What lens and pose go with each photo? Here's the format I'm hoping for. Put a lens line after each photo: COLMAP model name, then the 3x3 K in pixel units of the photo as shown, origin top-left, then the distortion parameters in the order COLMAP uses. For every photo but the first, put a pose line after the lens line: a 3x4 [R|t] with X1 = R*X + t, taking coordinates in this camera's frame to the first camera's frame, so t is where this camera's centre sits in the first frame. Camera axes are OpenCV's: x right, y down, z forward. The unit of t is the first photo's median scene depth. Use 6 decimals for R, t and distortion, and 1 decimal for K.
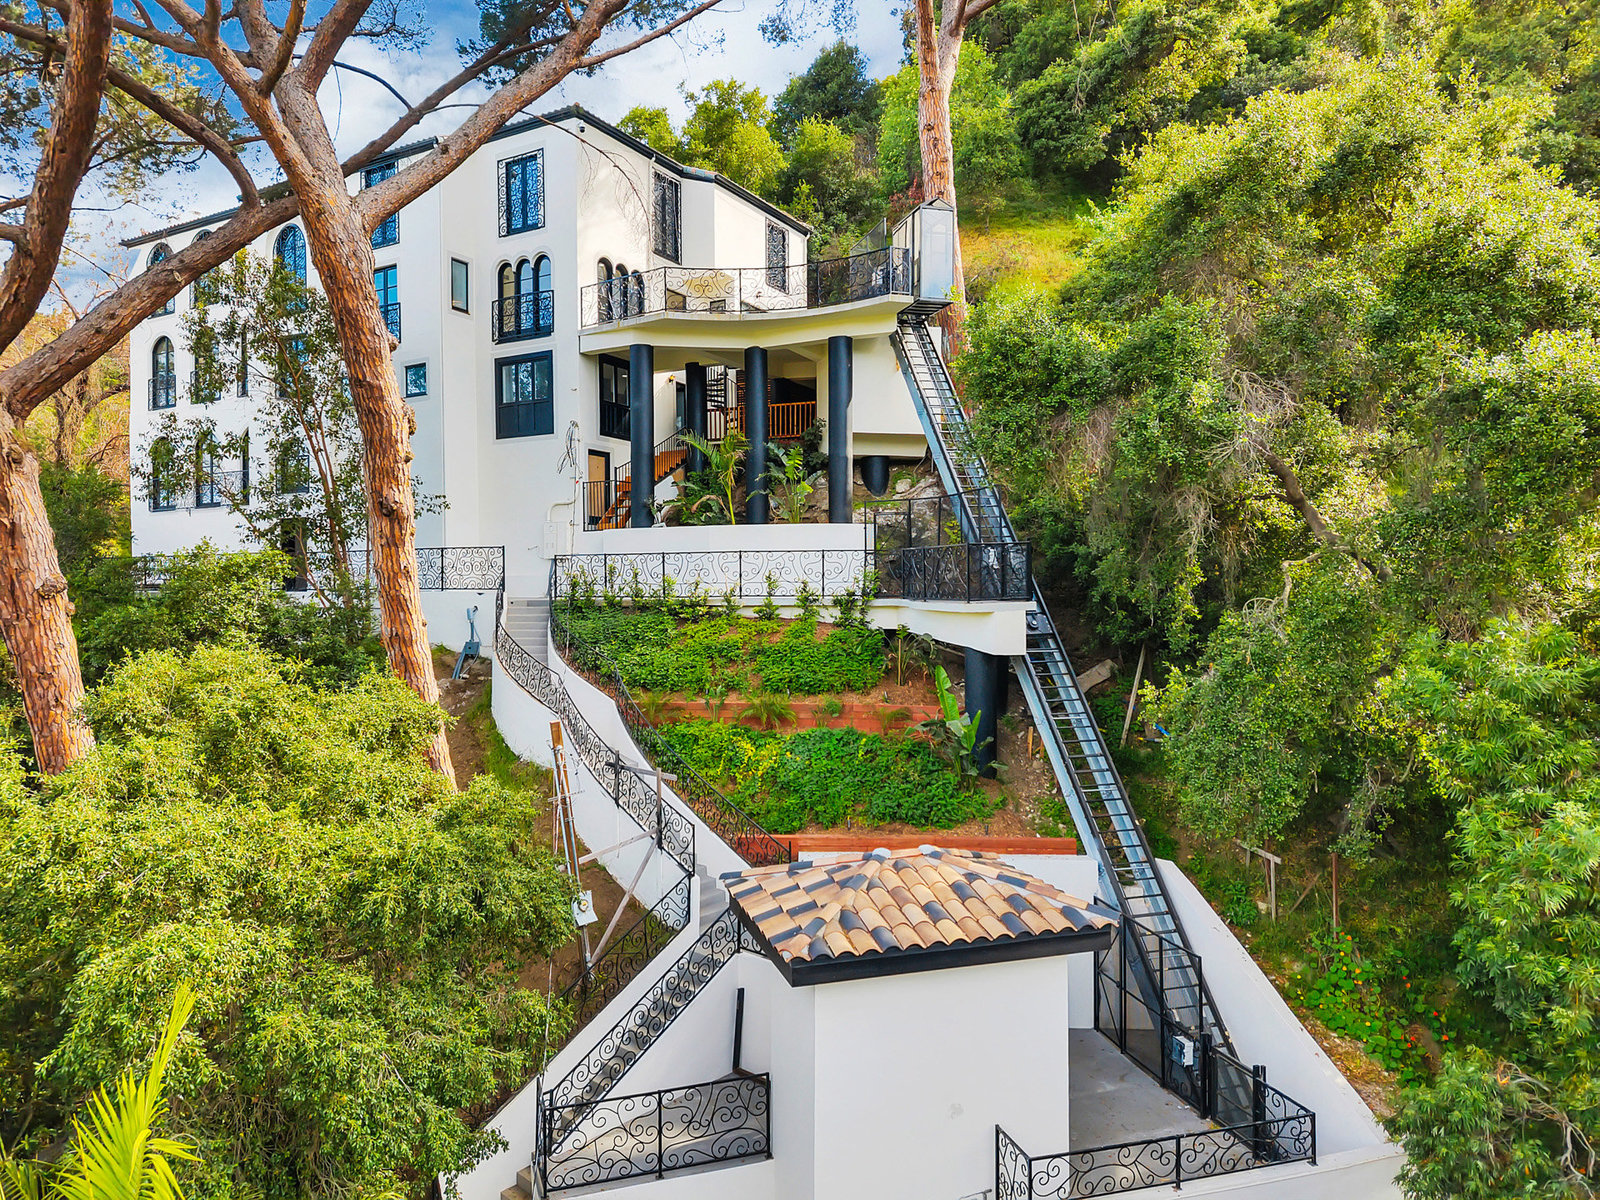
lens RADIAL K [[1064.3, 0, 796.5], [0, 1064.3, 597.0], [0, 0, 1]] dist [0.059587, -0.080444]
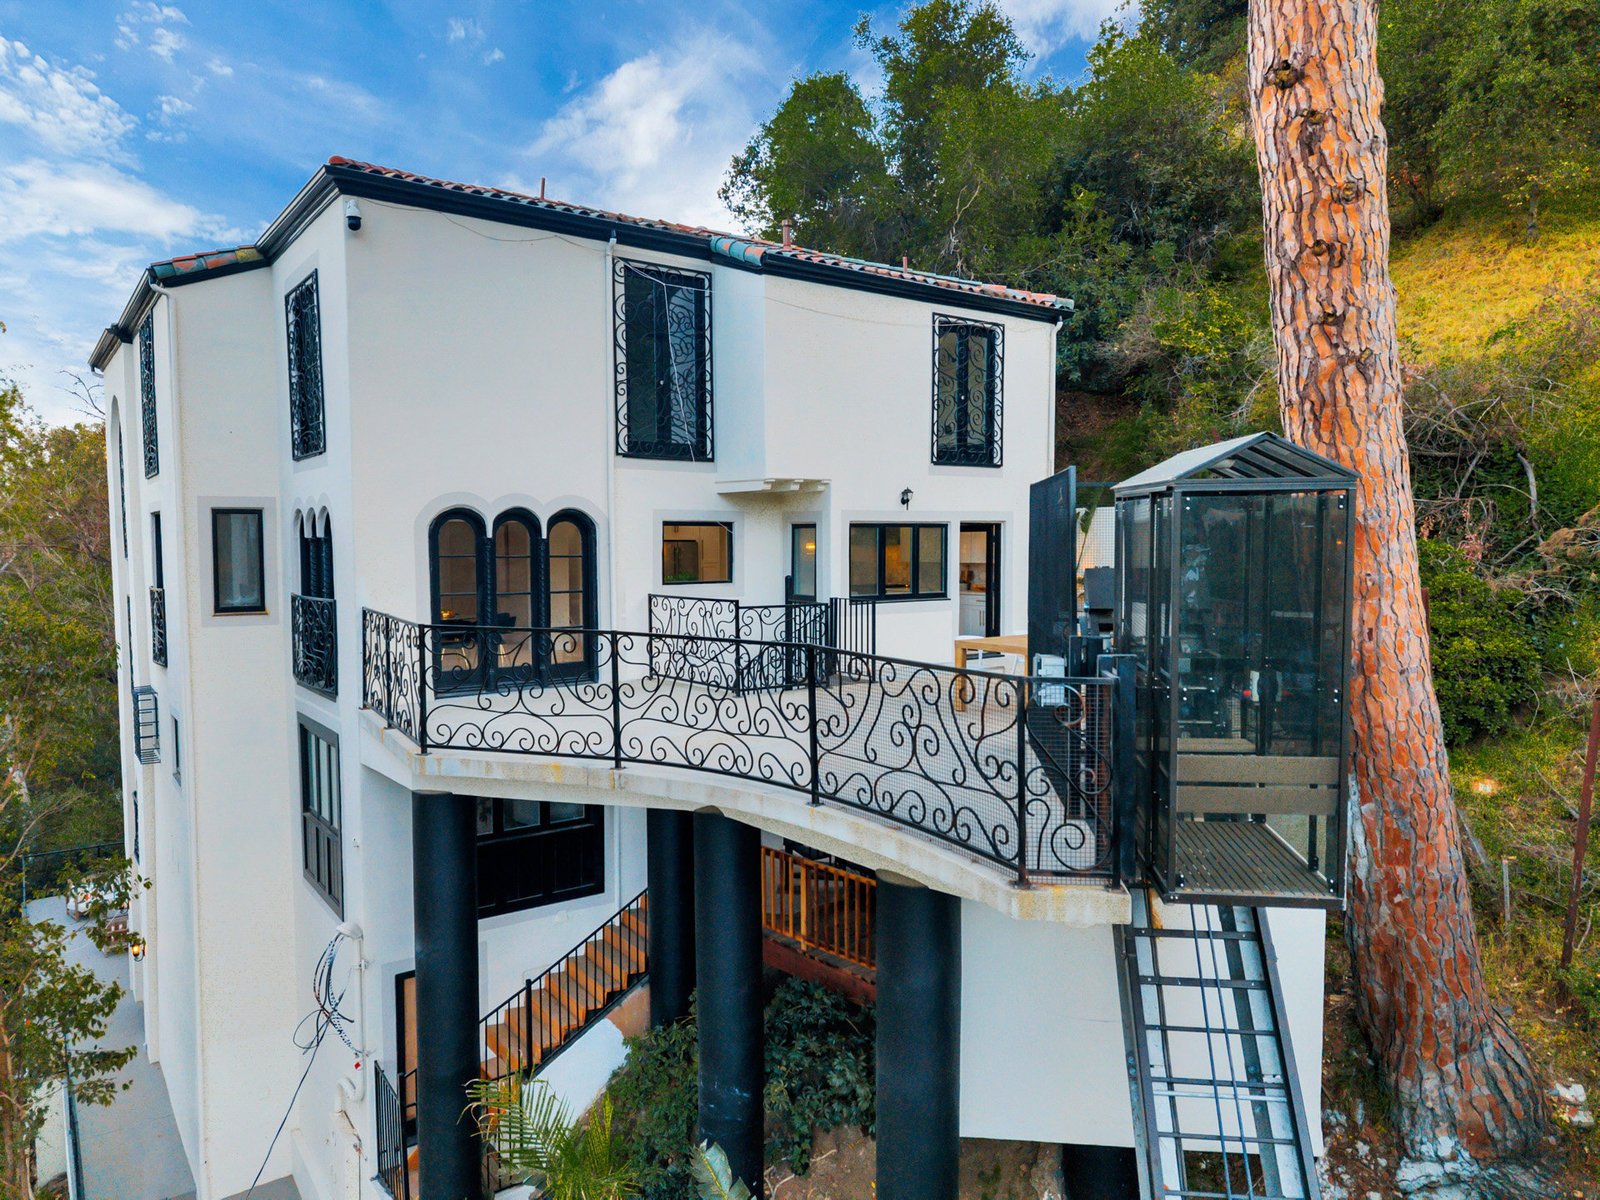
lens RADIAL K [[1064.3, 0, 796.5], [0, 1064.3, 597.0], [0, 0, 1]] dist [0.059587, -0.080444]
pose [[0.913113, 0.028491, -0.406709, 0.128576], [-0.005067, 0.998271, 0.058555, -0.335375], [0.407674, -0.051407, 0.911679, 0.728476]]
